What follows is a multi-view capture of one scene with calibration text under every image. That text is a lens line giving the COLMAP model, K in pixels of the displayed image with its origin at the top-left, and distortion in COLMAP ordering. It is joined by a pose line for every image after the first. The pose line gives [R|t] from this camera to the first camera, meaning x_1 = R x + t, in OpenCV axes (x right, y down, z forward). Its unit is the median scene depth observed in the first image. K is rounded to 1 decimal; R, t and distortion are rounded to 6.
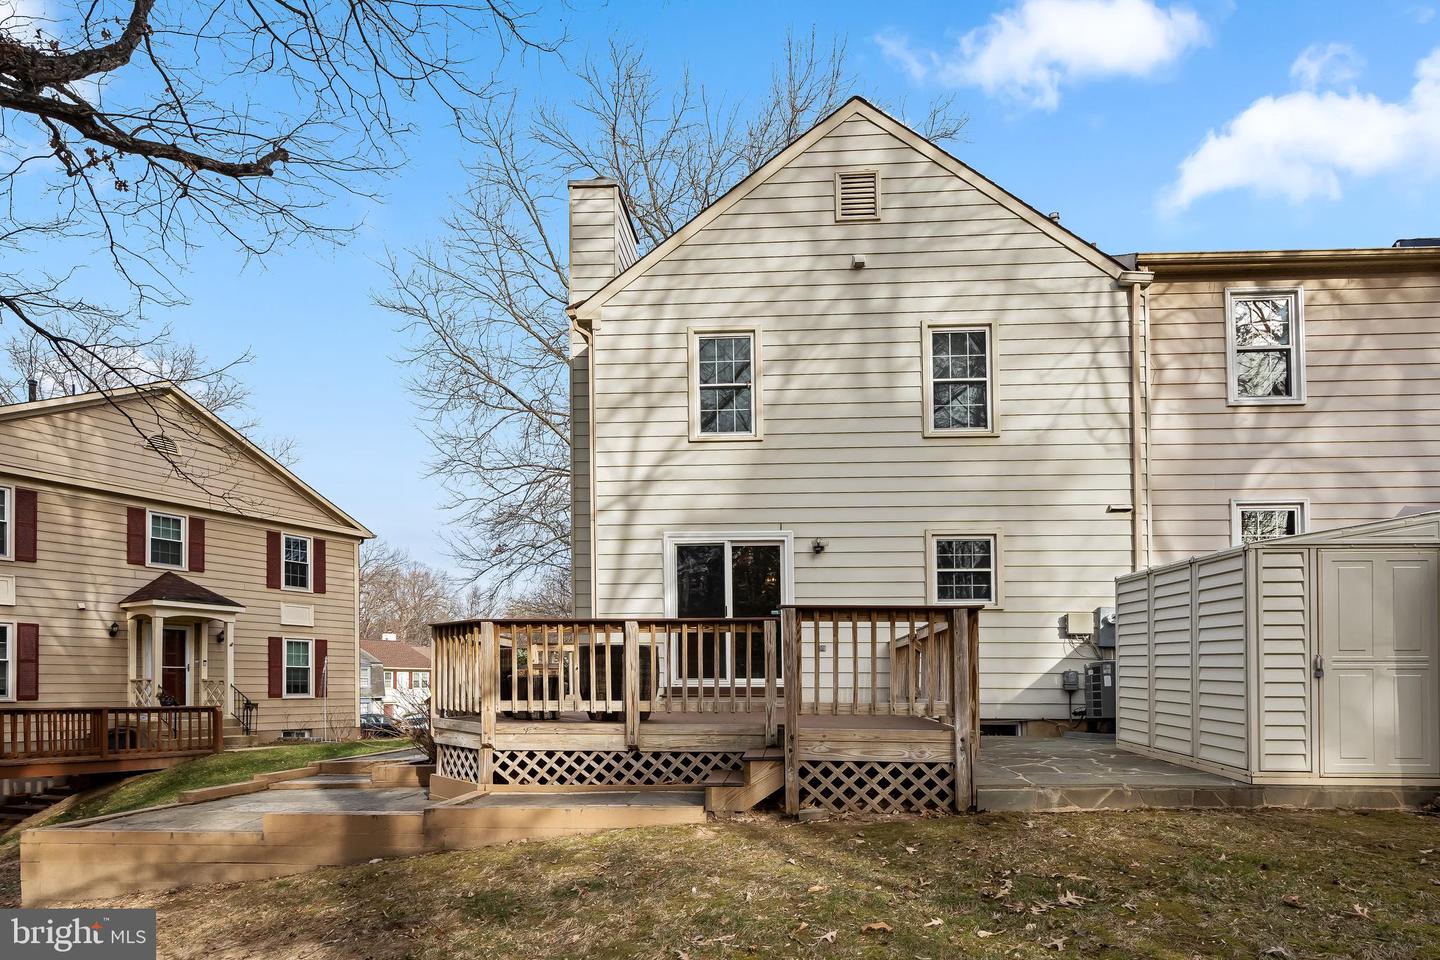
lens RADIAL K [[828.0, 0, 720.0], [0, 828.0, 480.0], [0, 0, 1]] dist [0.011918, -0.002915]
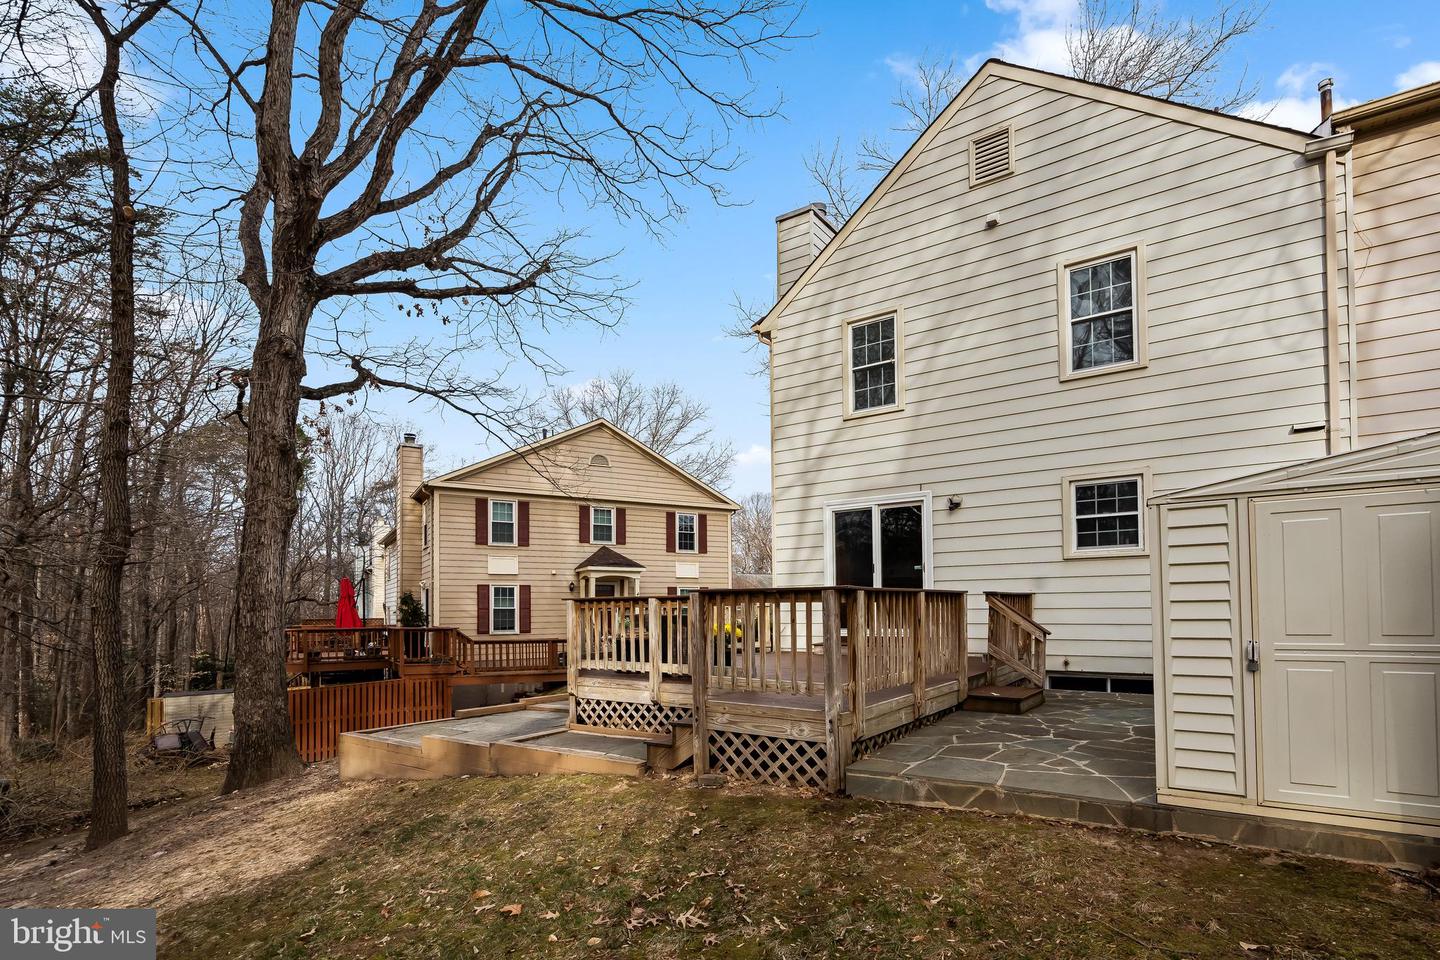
lens RADIAL K [[667.7, 0, 701.3], [0, 667.7, 456.8], [0, 0, 1]] dist [-0.002947, 0.001373]
pose [[0.862955, -0.126157, -0.489277, 0.253743], [0.133098, 0.990886, -0.020744, -0.003553], [0.487435, -0.047221, 0.871881, 0.100897]]
